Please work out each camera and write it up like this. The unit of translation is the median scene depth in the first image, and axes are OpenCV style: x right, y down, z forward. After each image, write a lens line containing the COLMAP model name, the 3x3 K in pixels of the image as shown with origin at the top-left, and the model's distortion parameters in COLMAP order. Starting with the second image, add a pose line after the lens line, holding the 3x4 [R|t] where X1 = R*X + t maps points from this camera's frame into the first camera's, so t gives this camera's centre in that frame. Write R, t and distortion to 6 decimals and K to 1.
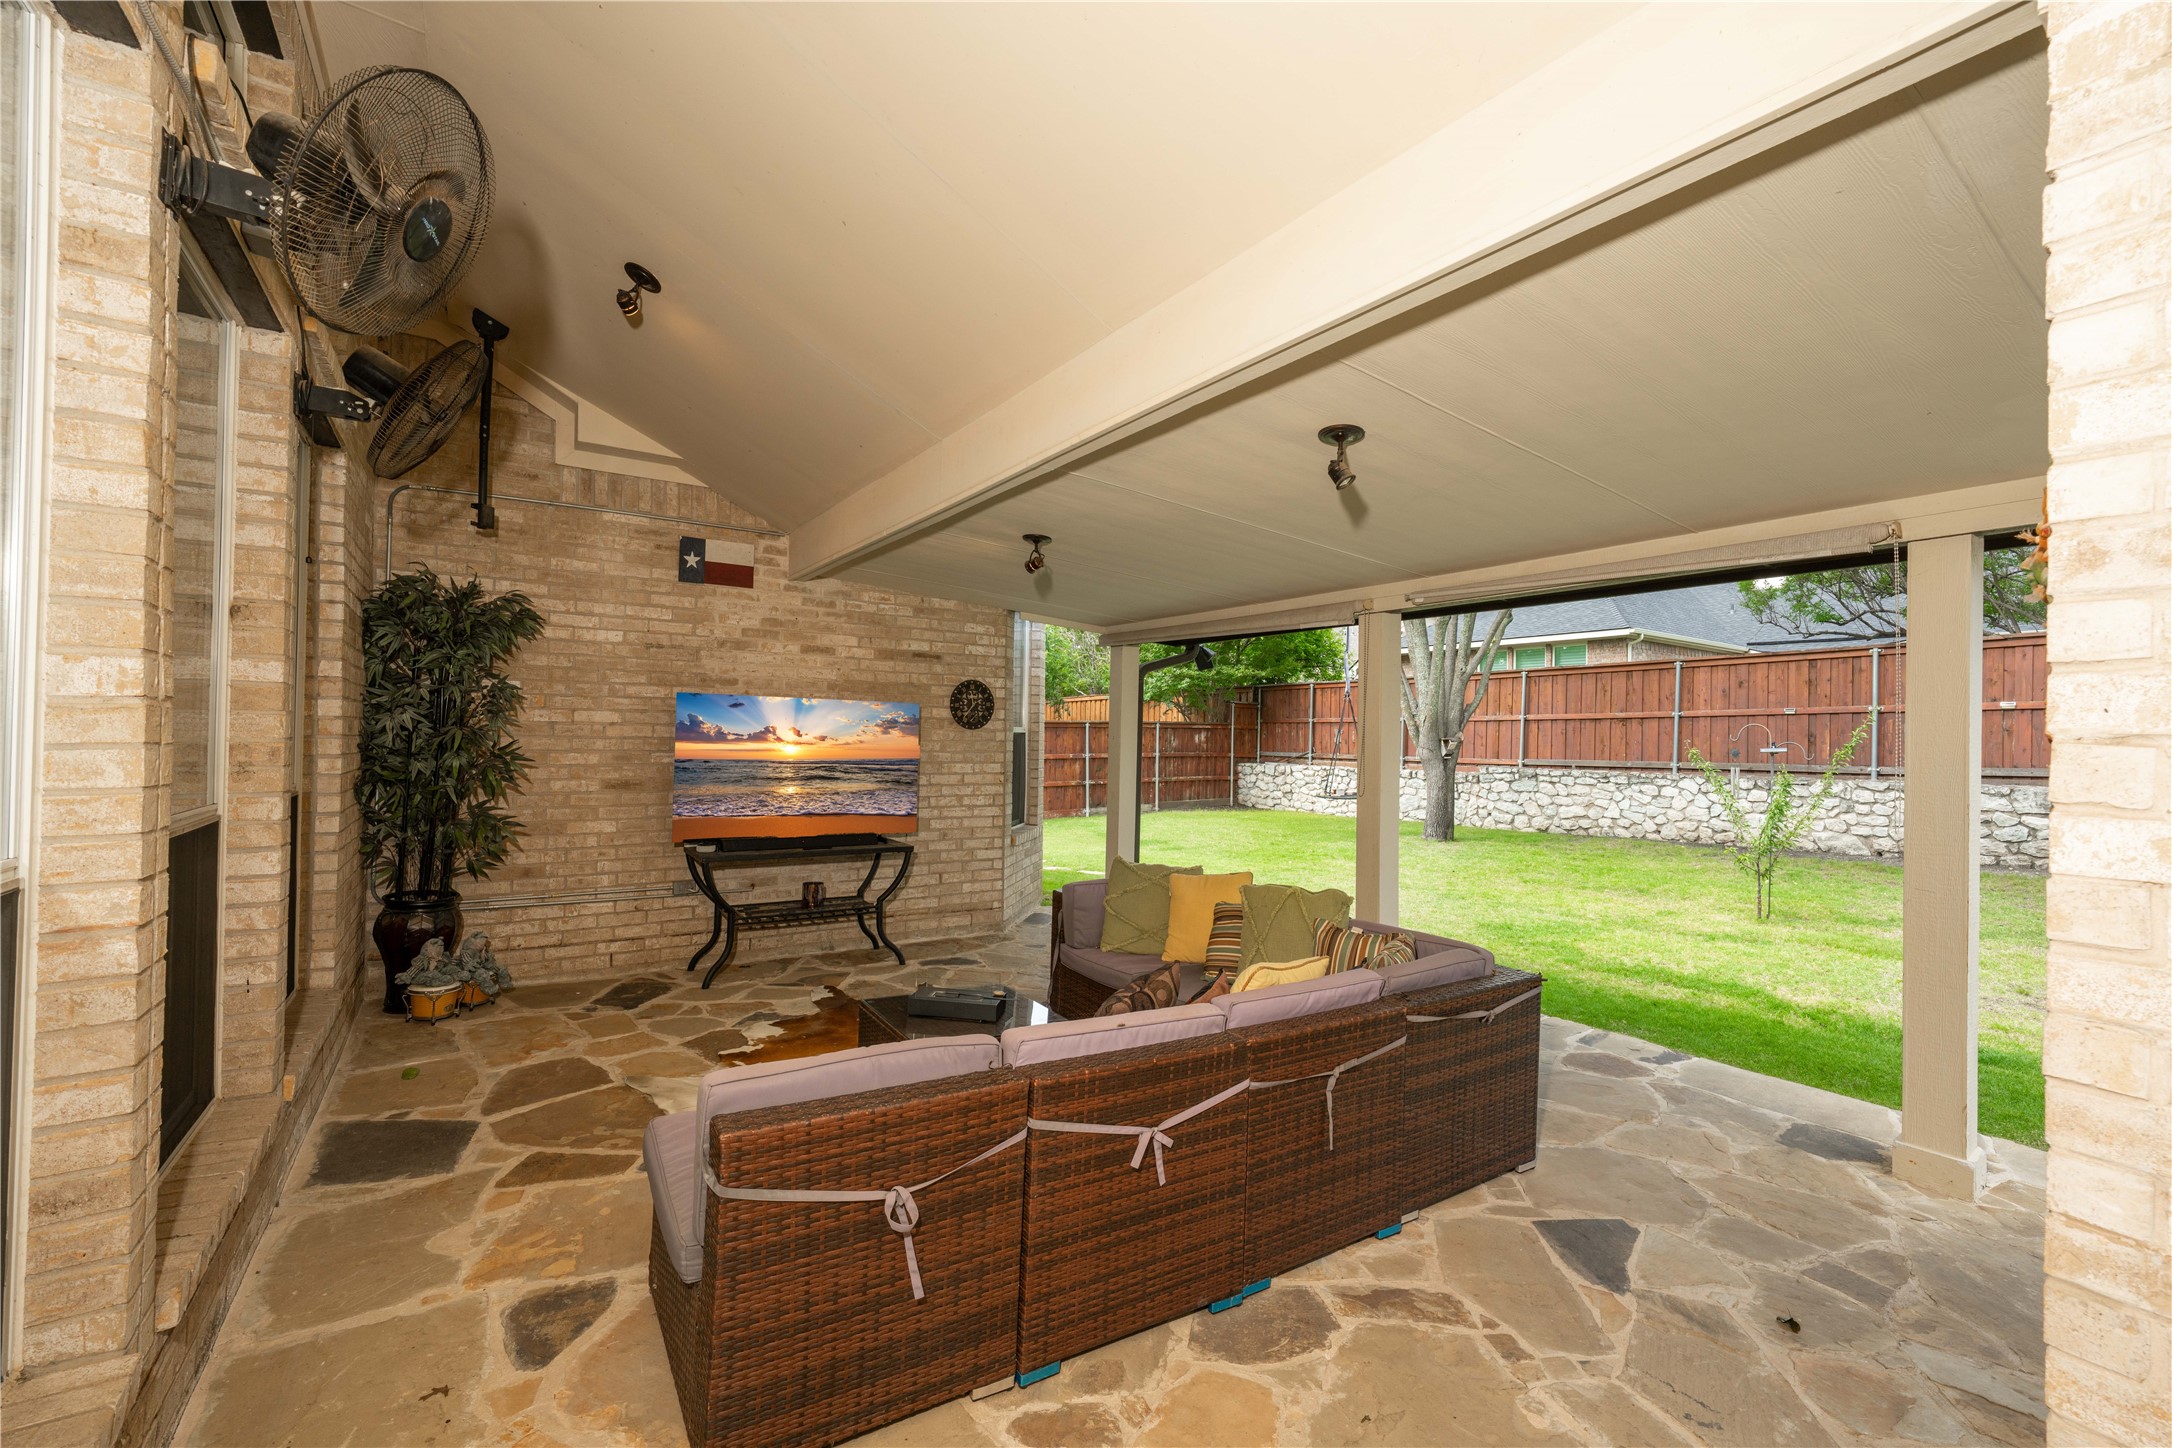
lens RADIAL K [[943.2, 0, 1088.3], [0, 943.2, 725.0], [0, 0, 1]] dist [0.000148, 0.000107]
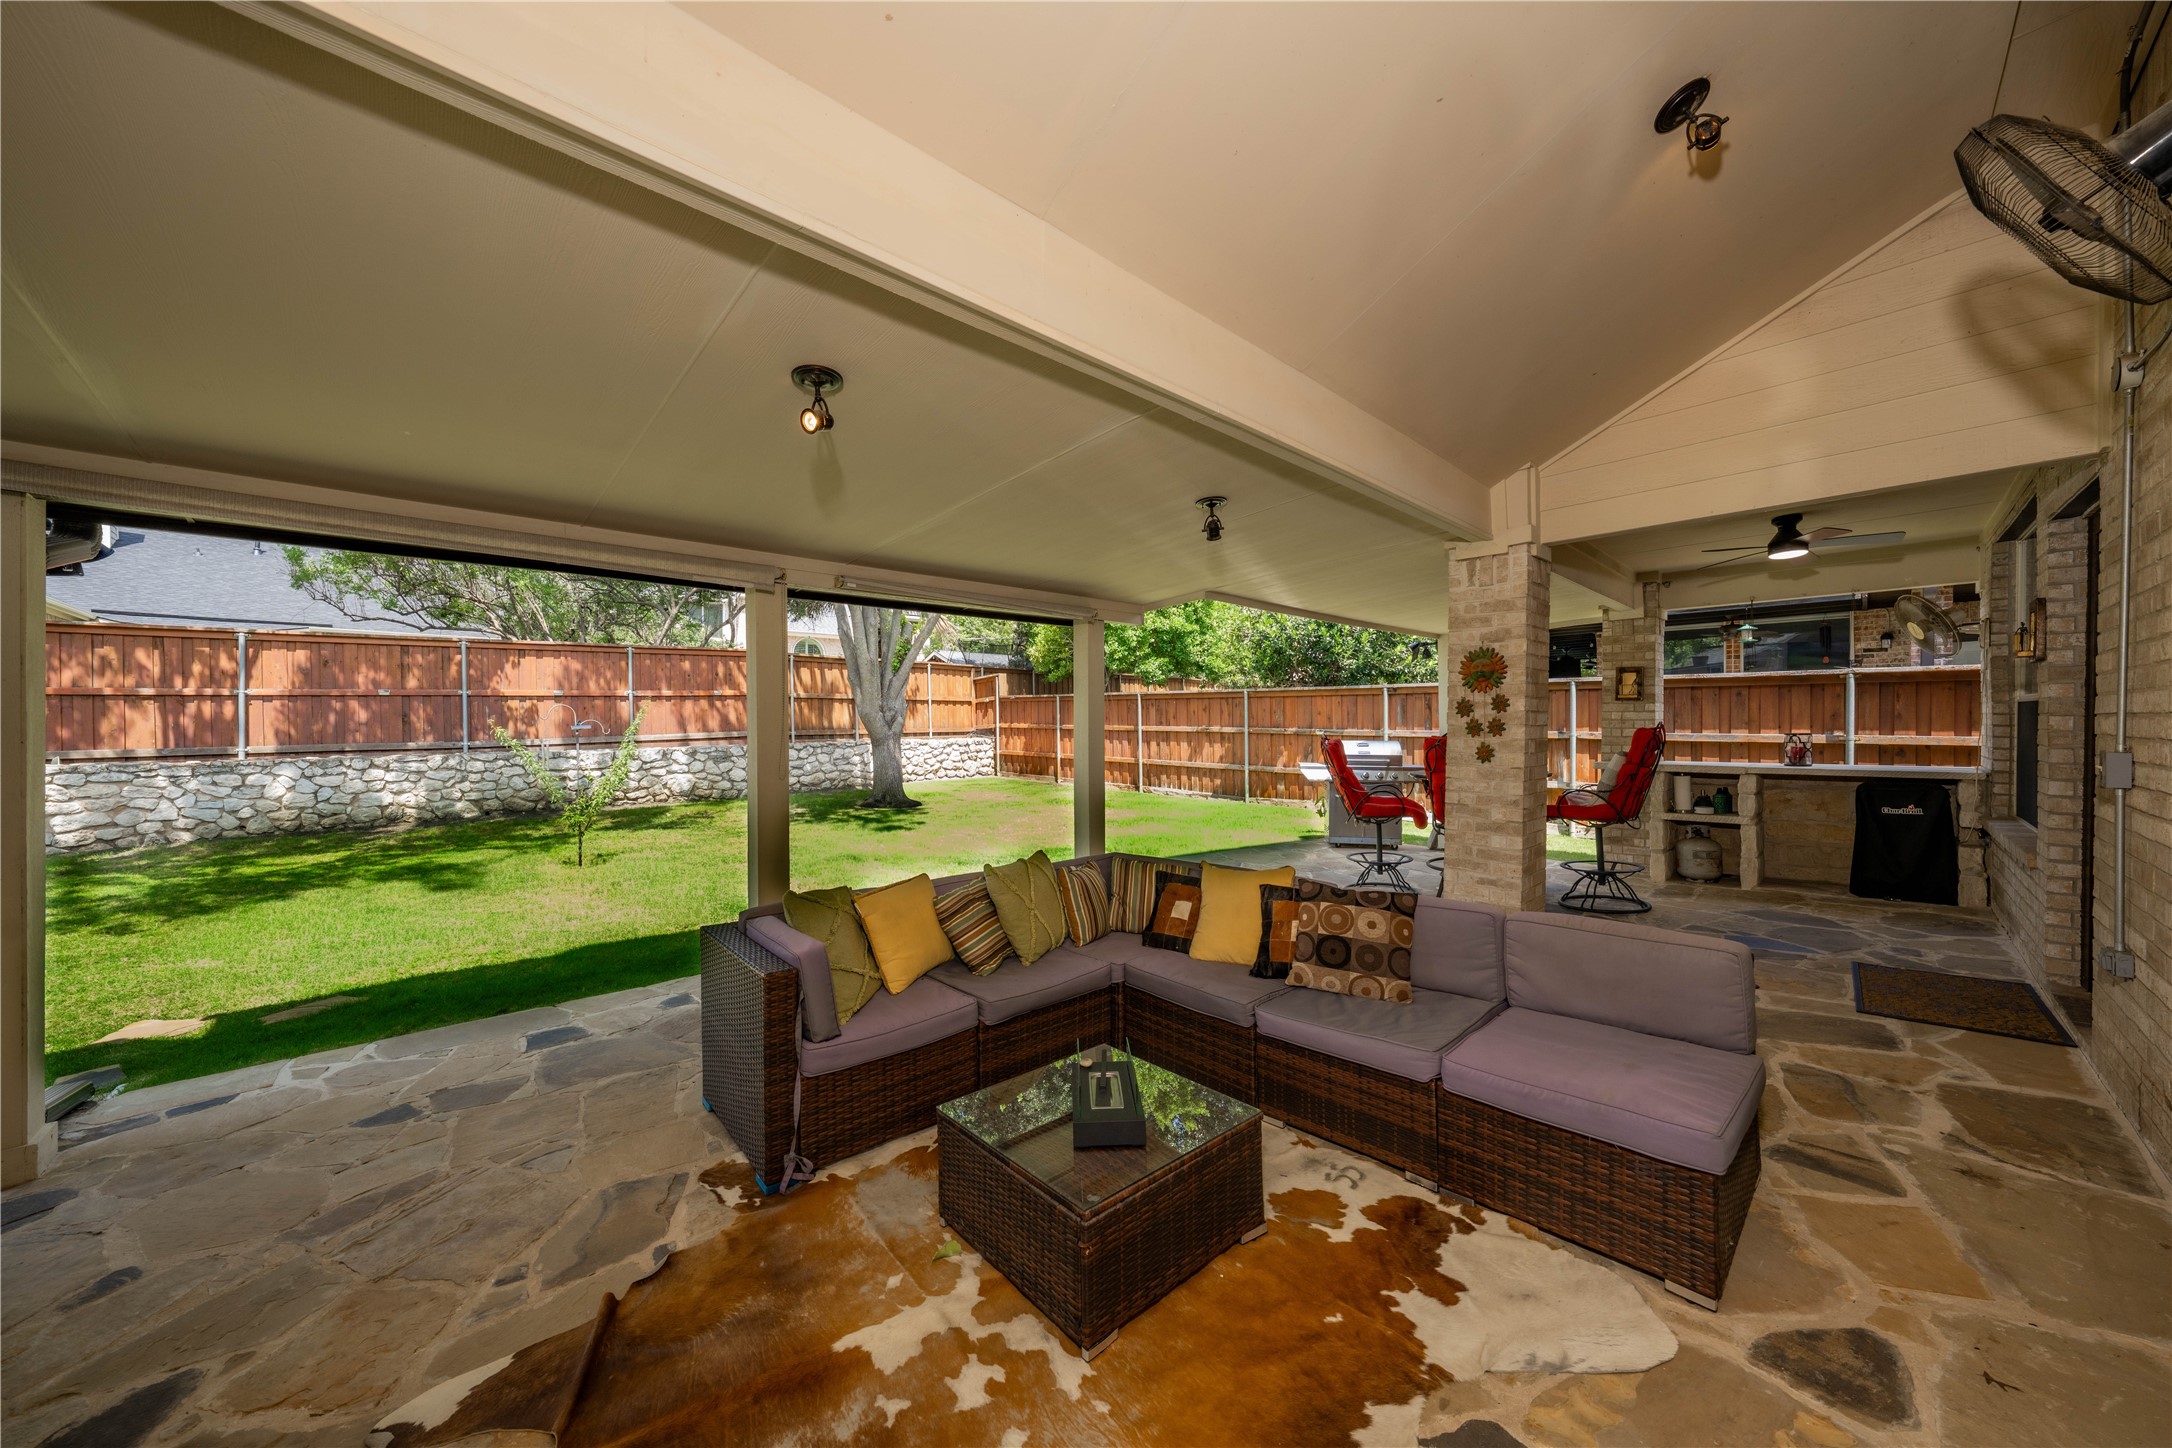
lens RADIAL K [[760.7, 0, 1090.8], [0, 760.7, 727.8], [0, 0, 1]] dist [-0.002819, -0.000200]
pose [[-0.201889, -0.017061, 0.979260, -0.246371], [-0.006981, 0.999848, 0.015980, 0.005986], [-0.979384, -0.003610, -0.201977, 0.408037]]
